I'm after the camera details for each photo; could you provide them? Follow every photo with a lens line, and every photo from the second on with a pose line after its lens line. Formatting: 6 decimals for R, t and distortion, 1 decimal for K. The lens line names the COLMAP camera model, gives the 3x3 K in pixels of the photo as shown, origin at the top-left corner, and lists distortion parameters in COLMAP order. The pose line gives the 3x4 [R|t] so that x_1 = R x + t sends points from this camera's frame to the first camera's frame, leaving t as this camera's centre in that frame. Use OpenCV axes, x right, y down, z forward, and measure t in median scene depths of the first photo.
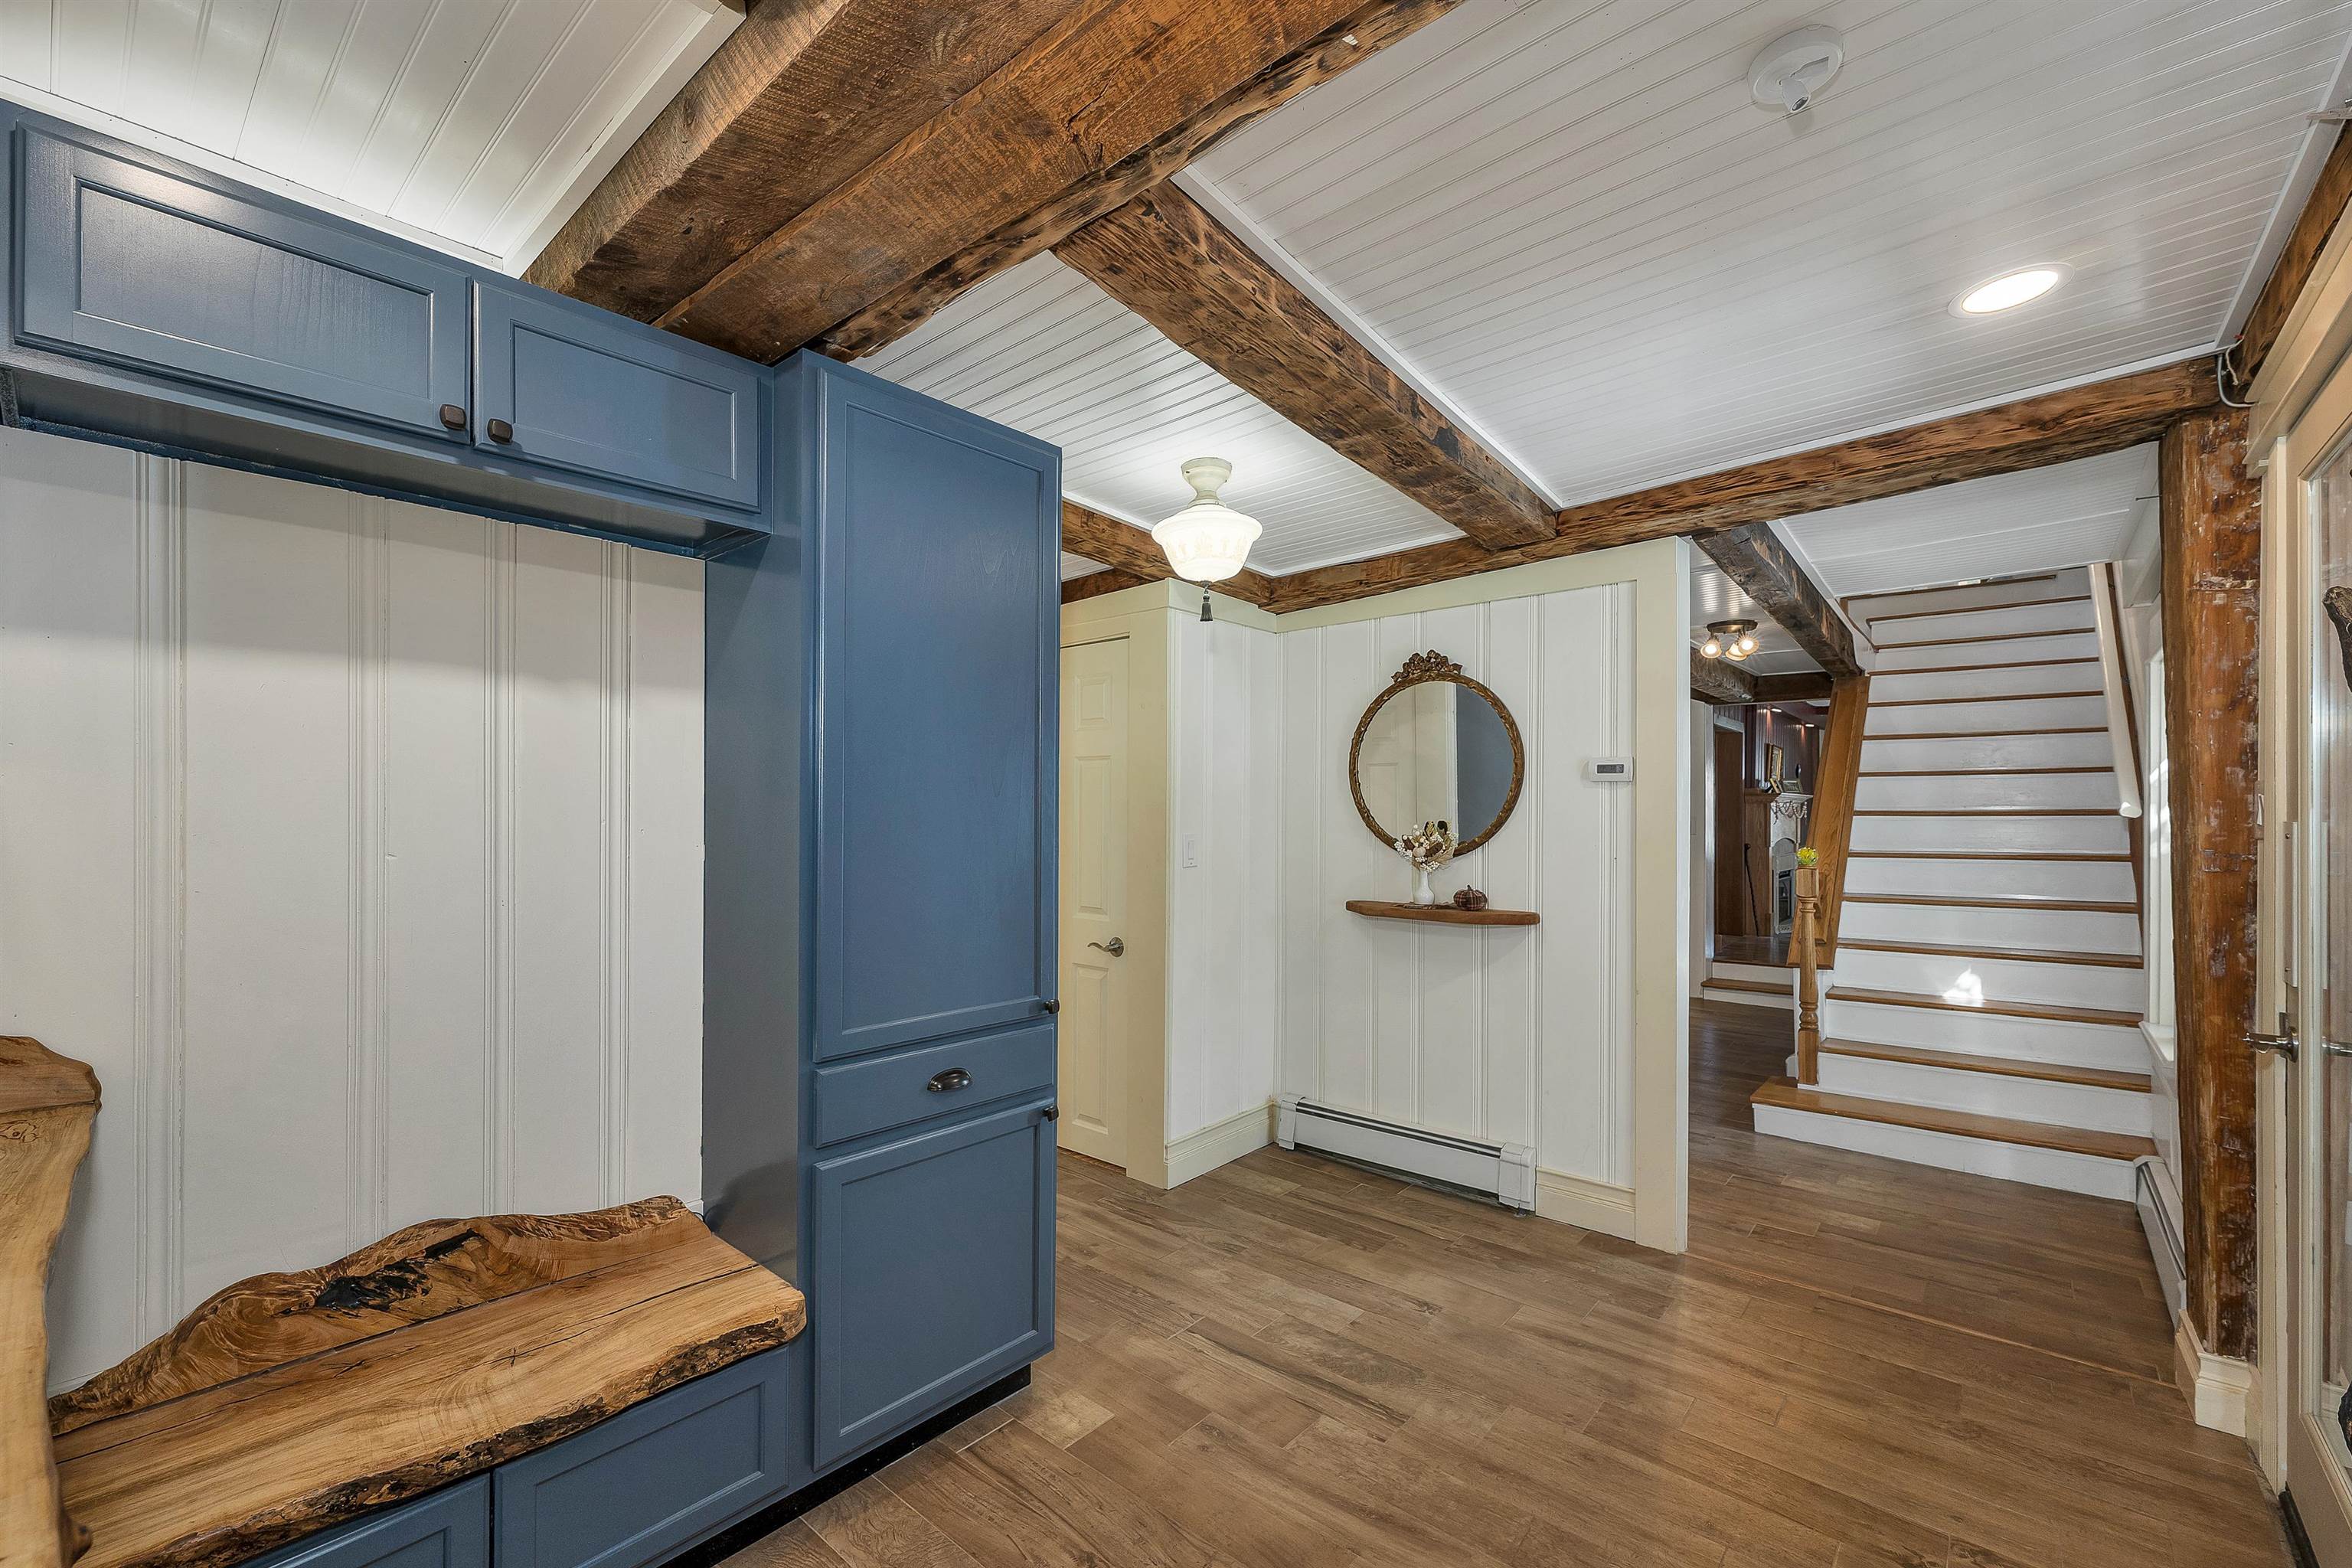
lens RADIAL K [[986.6, 0, 1161.7], [0, 986.6, 796.3], [0, 0, 1]] dist [0.007607, 0.000627]
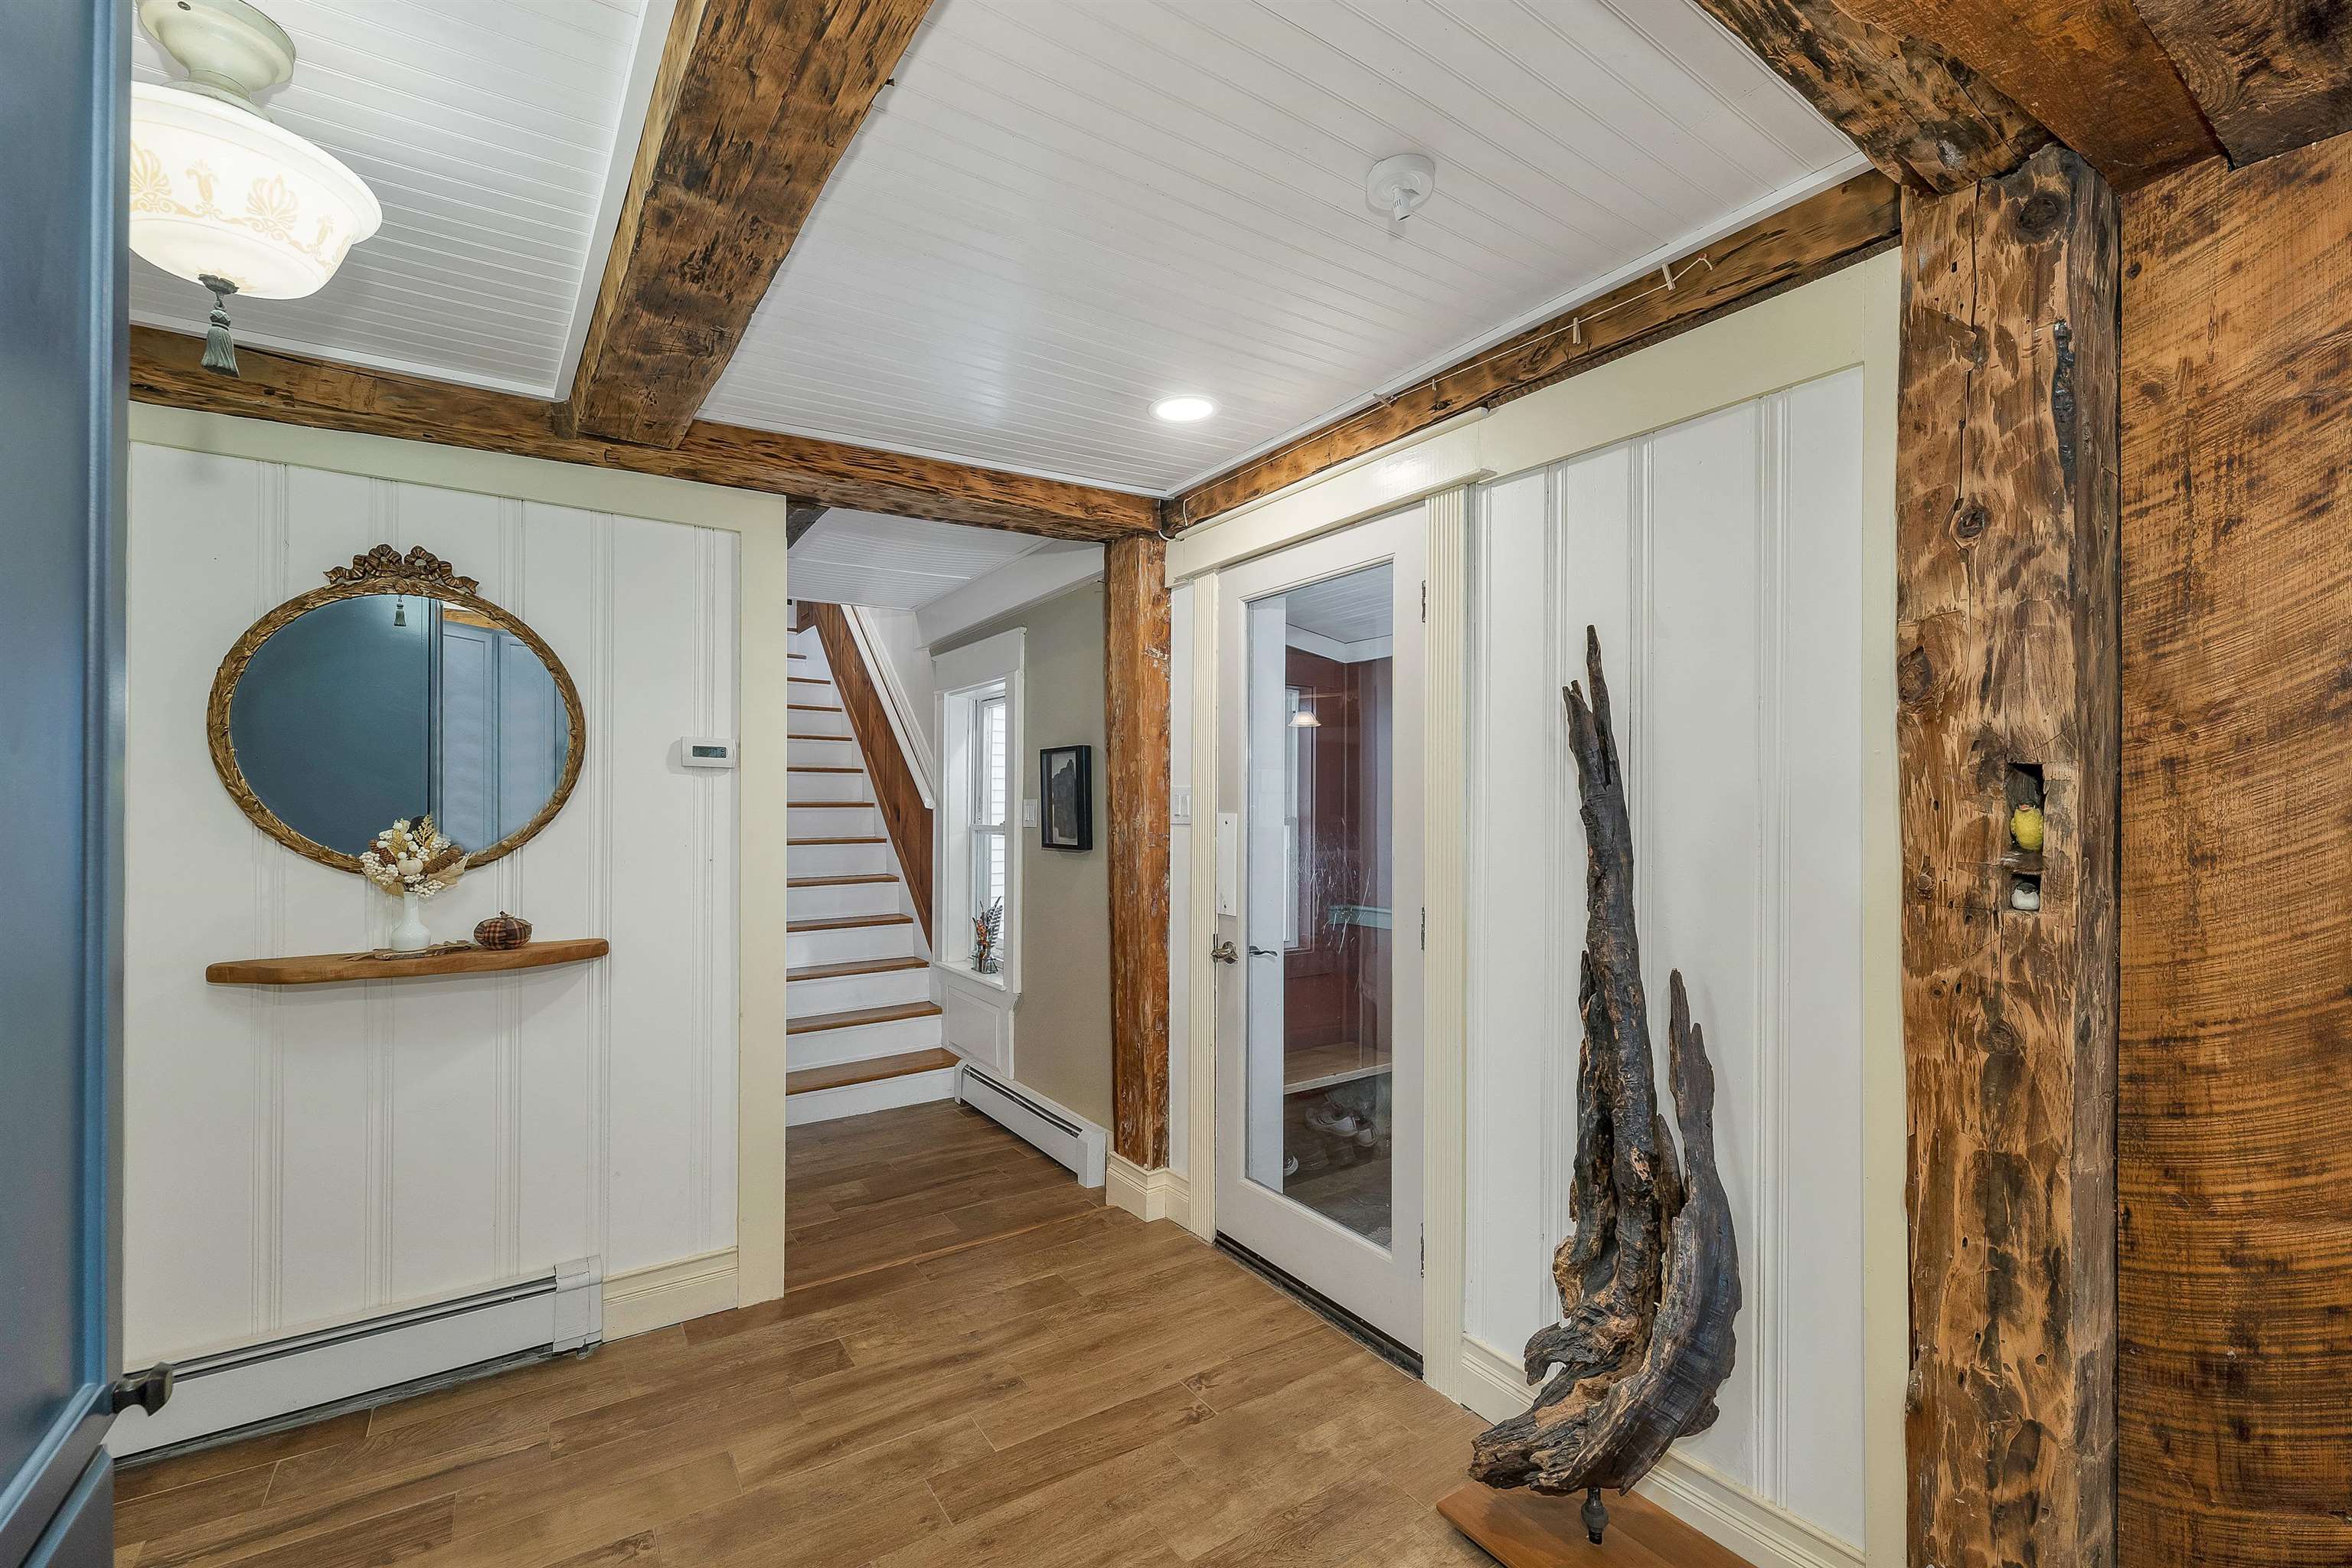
lens RADIAL K [[986.6, 0, 1169.0], [0, 986.6, 804.4], [0, 0, 1]] dist [0.007607, 0.000627]
pose [[0.248805, 0.004282, 0.968544, -0.278289], [-0.021083, 0.999777, 0.000996, 0.008040], [-0.968324, -0.020667, 0.248840, 0.468078]]
